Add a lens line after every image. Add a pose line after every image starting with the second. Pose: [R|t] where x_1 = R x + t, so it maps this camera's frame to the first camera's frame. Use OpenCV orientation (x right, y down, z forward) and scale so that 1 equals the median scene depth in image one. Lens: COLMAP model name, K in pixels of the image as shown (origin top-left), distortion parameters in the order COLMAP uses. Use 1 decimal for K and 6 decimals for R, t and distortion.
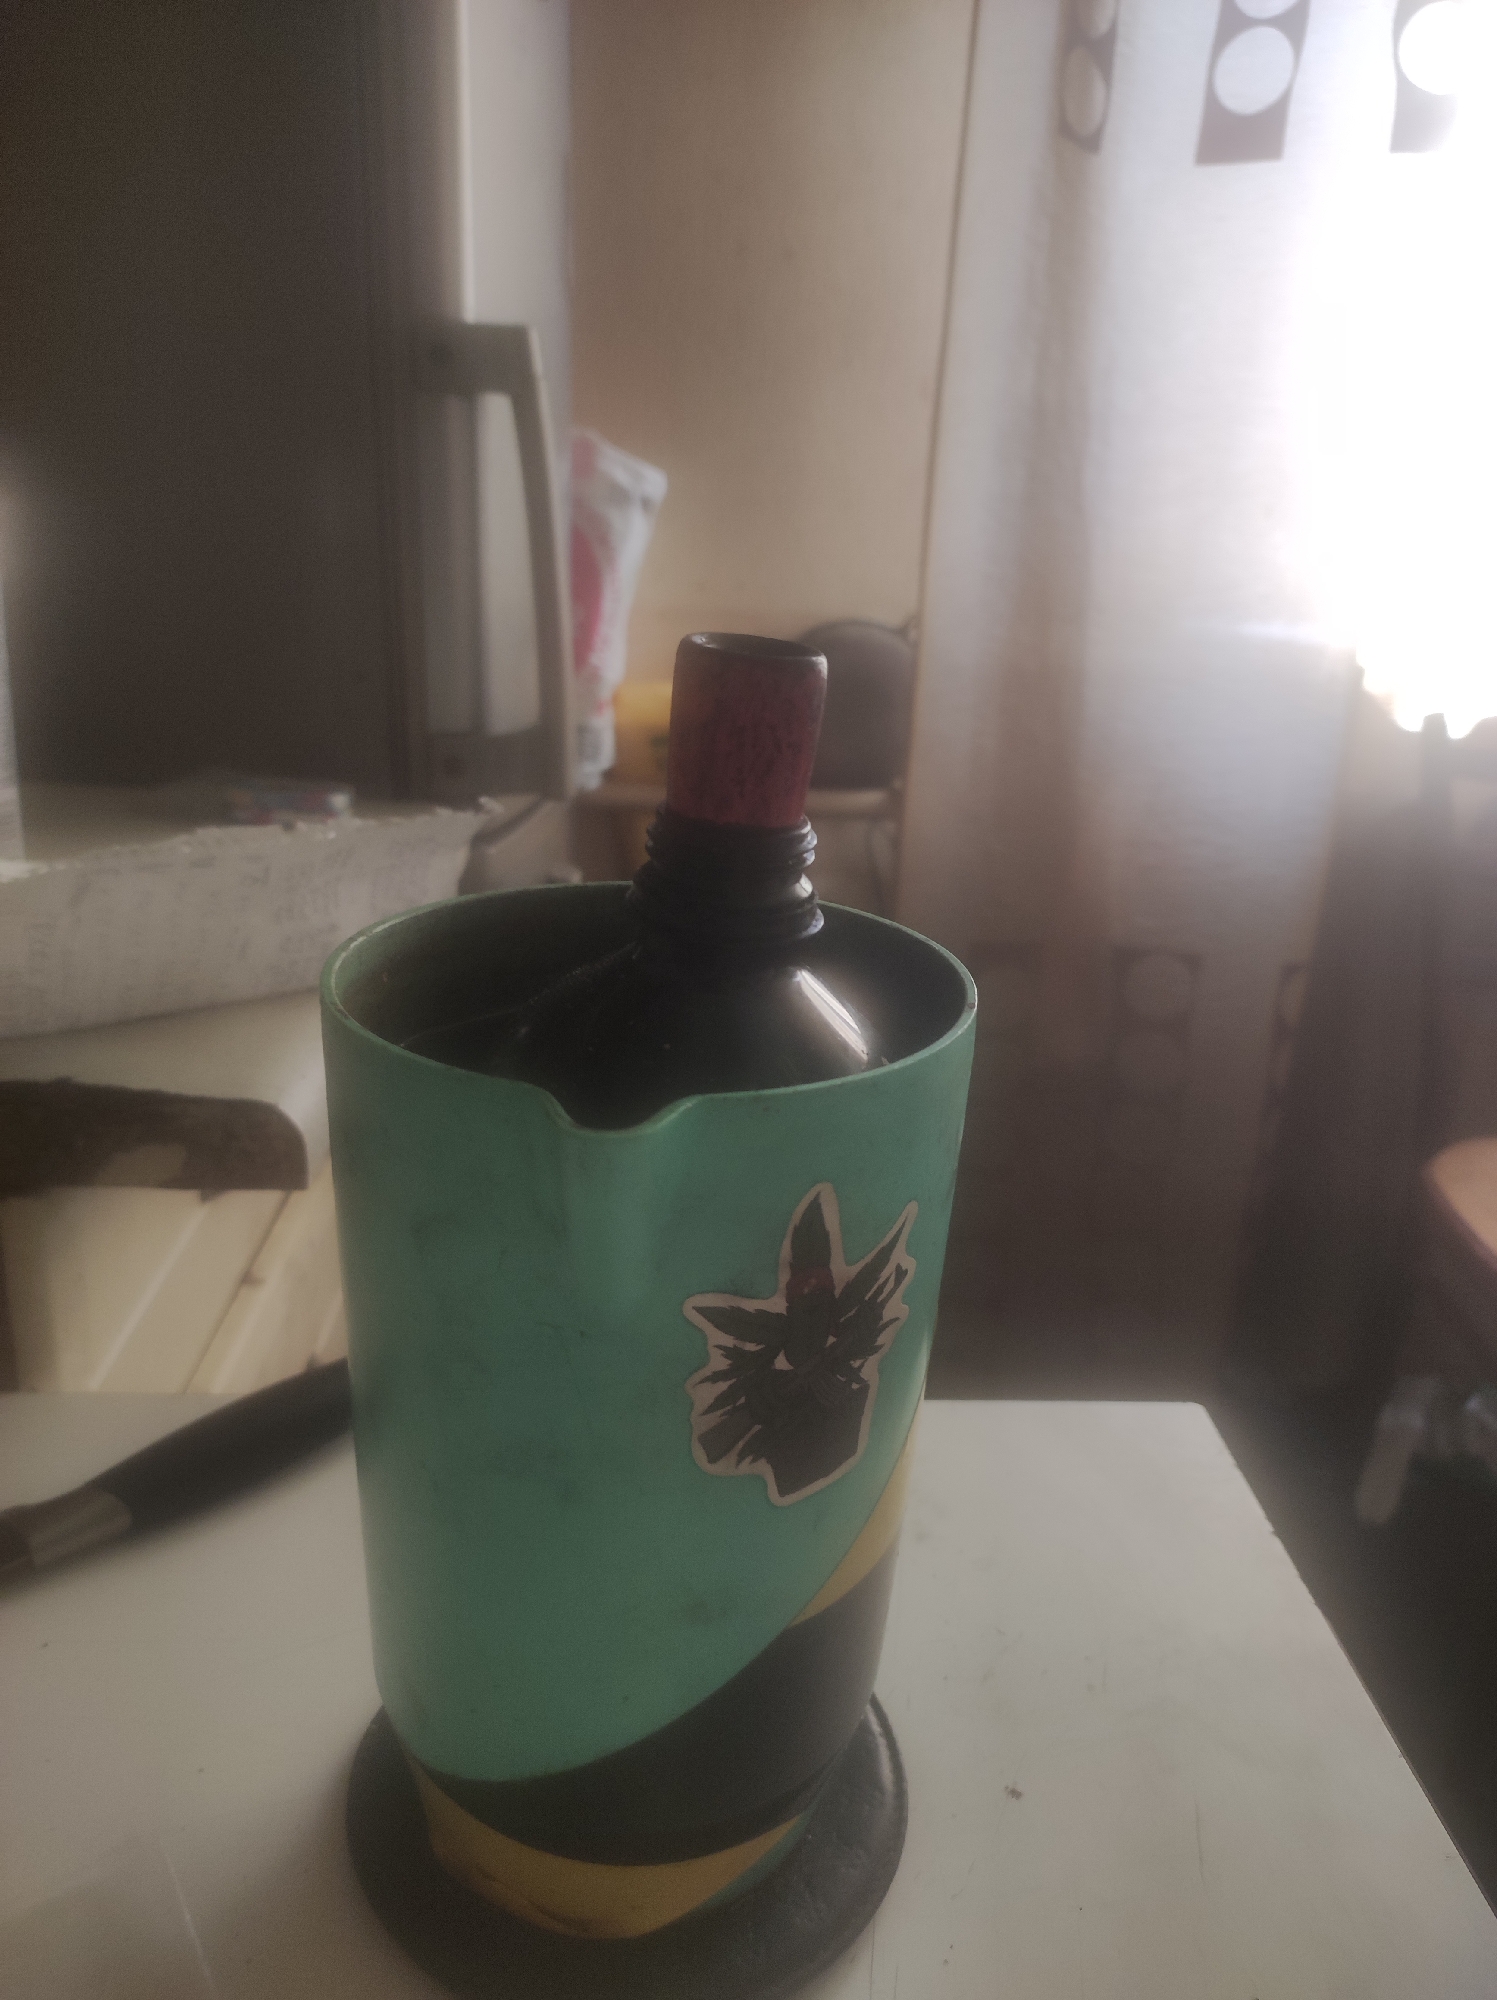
lens RADIAL K [[1539.4, 0, 749.5], [0, 1539.4, 1049.4], [0, 0, 1]] dist [-0.024592, -0.006004]
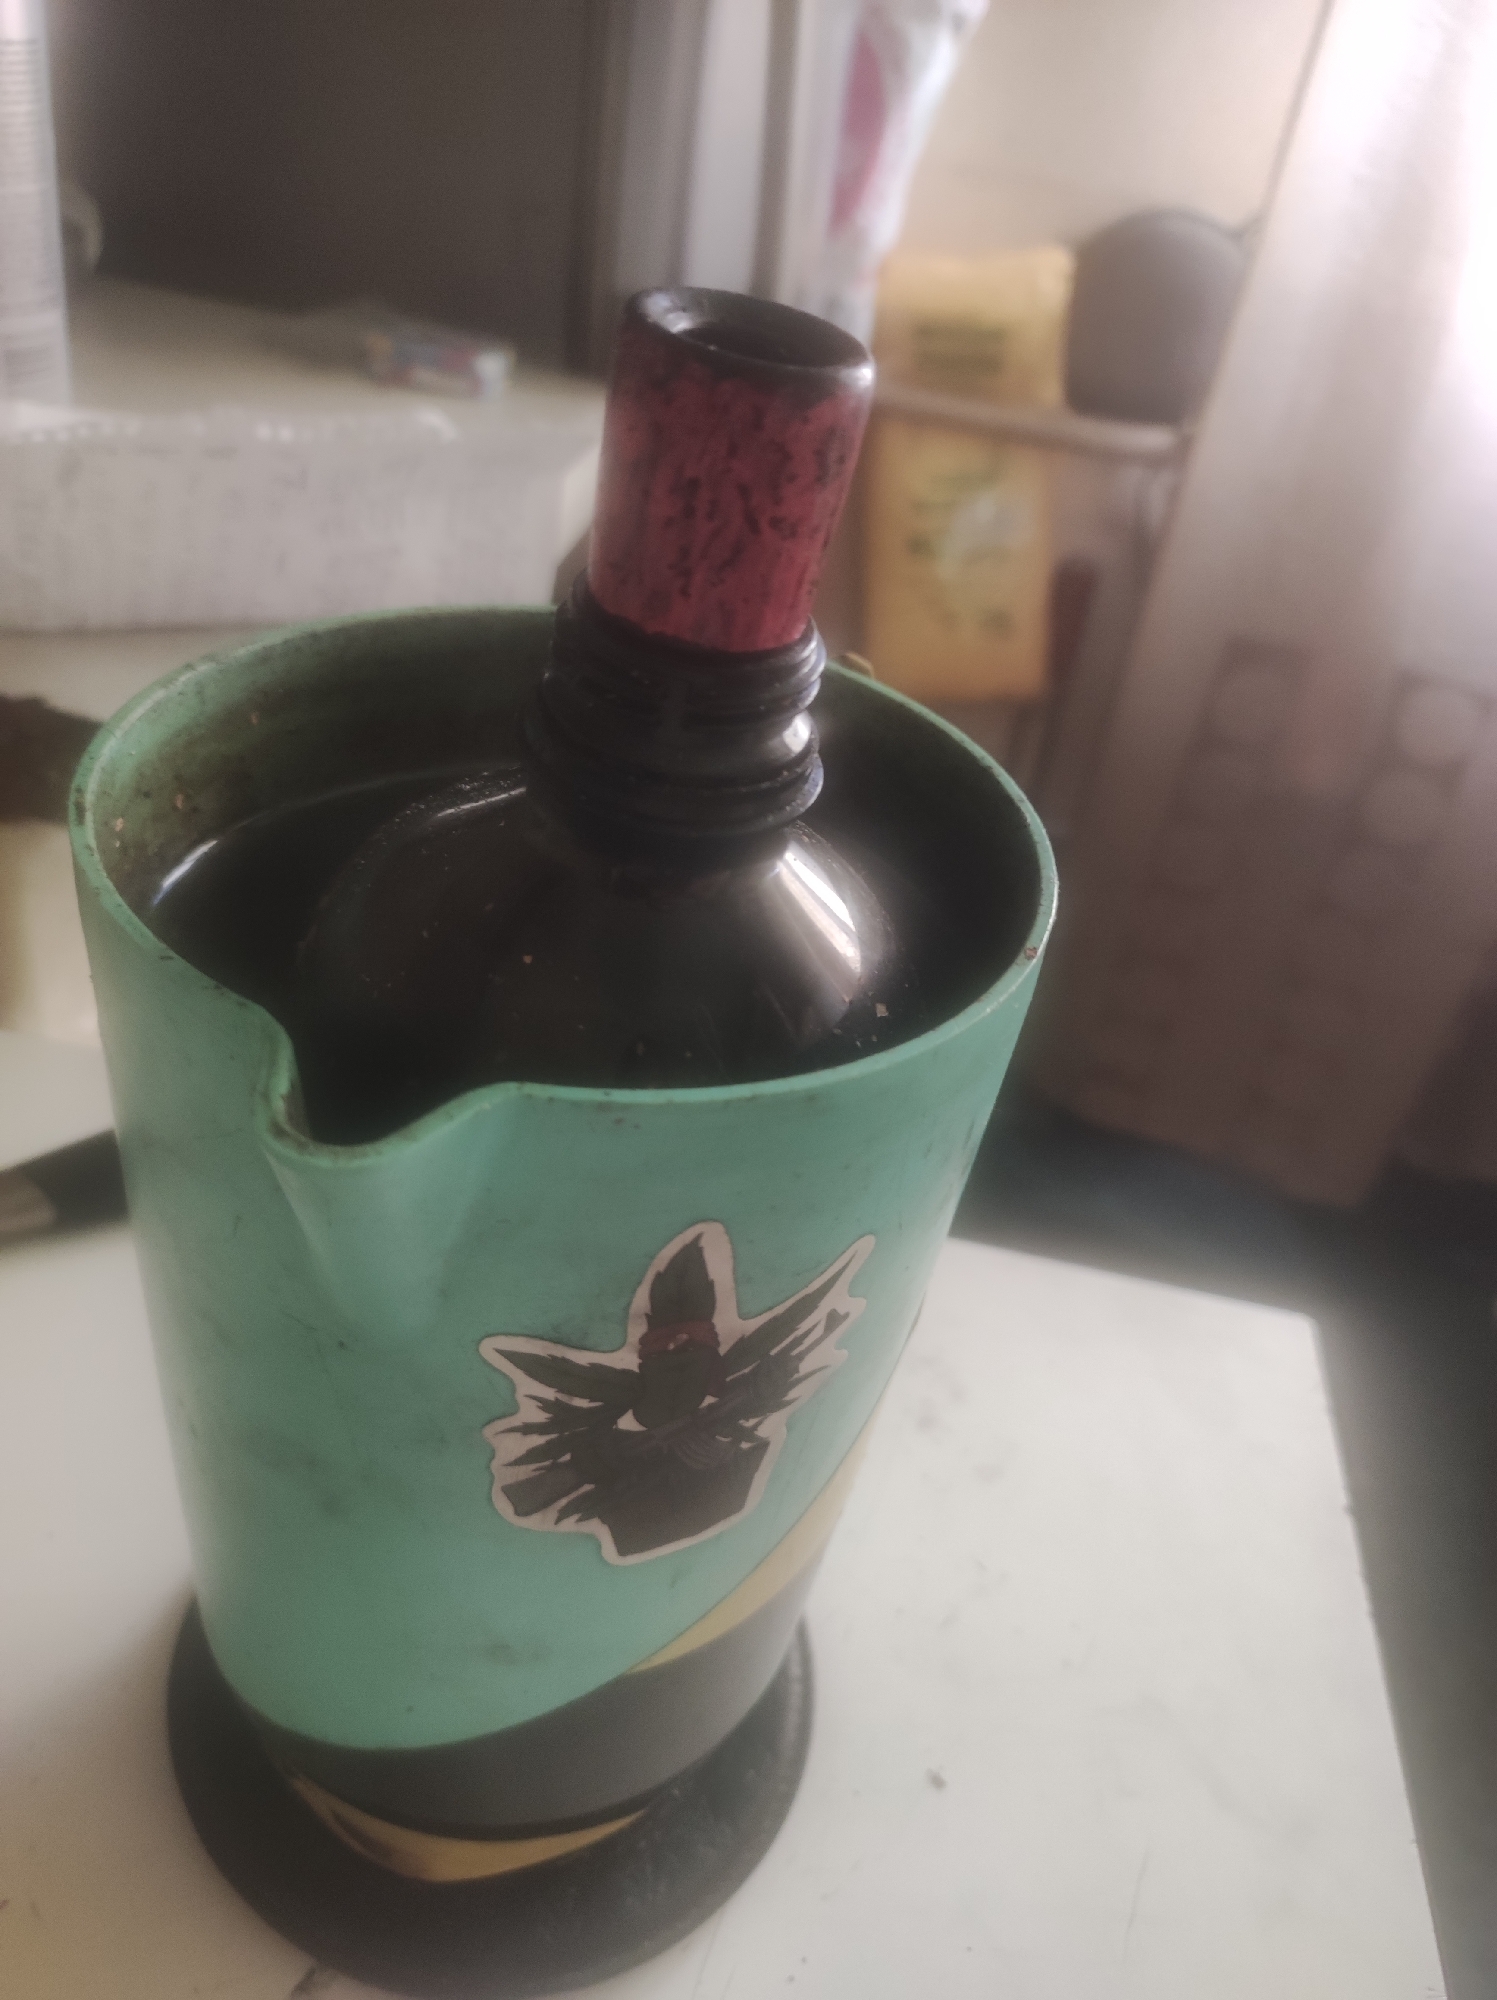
lens RADIAL K [[1539.4, 0, 749.5], [0, 1539.4, 1049.4], [0, 0, 1]] dist [-0.024592, -0.006004]
pose [[0.972882, 0.203723, -0.109532, 0.116284], [-0.169004, 0.949403, 0.264711, -0.153055], [0.157918, -0.239021, 0.958087, 0.373608]]
